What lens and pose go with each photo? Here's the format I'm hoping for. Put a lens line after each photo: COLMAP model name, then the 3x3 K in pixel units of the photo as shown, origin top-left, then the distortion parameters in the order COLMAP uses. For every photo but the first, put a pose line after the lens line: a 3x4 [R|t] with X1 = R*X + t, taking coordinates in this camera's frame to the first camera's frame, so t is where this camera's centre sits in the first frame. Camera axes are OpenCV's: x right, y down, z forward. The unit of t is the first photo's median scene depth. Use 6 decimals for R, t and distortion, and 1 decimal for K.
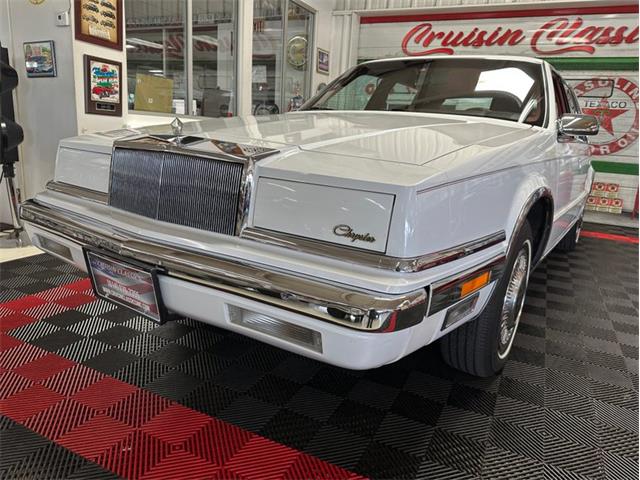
lens RADIAL K [[477.7, 0, 320.0], [0, 477.7, 240.0], [0, 0, 1]] dist [-0.008911, -0.007529]
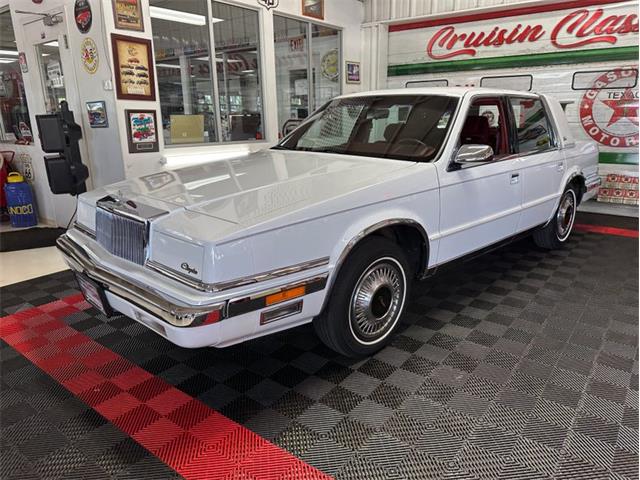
lens RADIAL K [[469.0, 0, 309.2], [0, 469.0, 250.7], [0, 0, 1]] dist [-0.000178, -0.007147]
pose [[0.973060, -0.009360, -0.230363, 0.180440], [0.022387, 0.998290, 0.054003, -0.032425], [0.229463, -0.057705, 0.971605, -0.106608]]
